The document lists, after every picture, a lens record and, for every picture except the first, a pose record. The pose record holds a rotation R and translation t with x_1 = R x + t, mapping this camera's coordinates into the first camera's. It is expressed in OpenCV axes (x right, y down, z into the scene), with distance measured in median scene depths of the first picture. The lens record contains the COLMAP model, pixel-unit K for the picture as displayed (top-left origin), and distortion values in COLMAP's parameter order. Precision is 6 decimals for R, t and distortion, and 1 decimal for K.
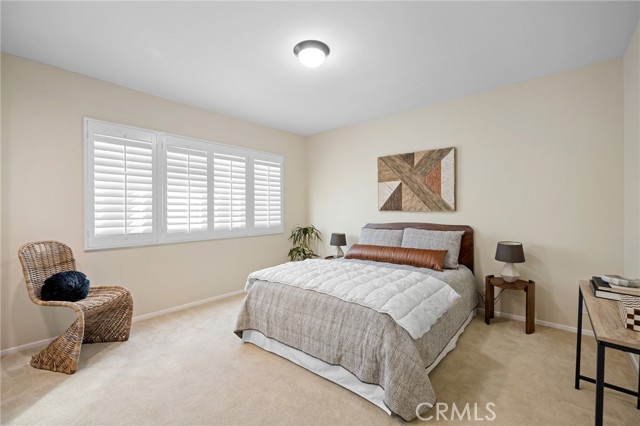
lens RADIAL K [[274.8, 0, 317.8], [0, 274.8, 203.5], [0, 0, 1]] dist [0.002793, 0.000150]
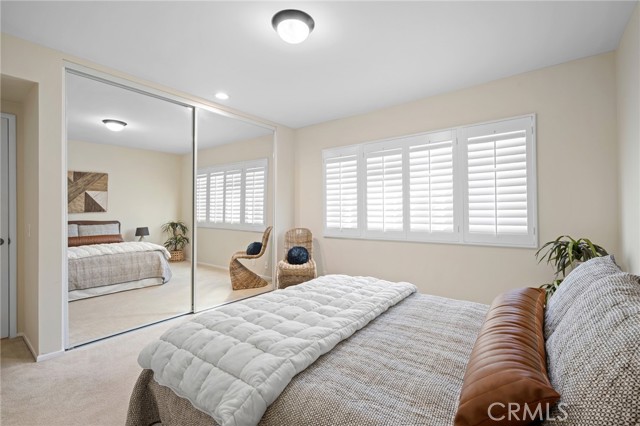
lens RADIAL K [[283.1, 0, 318.8], [0, 283.1, 214.8], [0, 0, 1]] dist [-0.014207, -0.000104]
pose [[0.079985, 0.016858, -0.996654, 0.541576], [0.036212, 0.999148, 0.019807, 0.011956], [0.996138, -0.037675, 0.079306, 0.630497]]
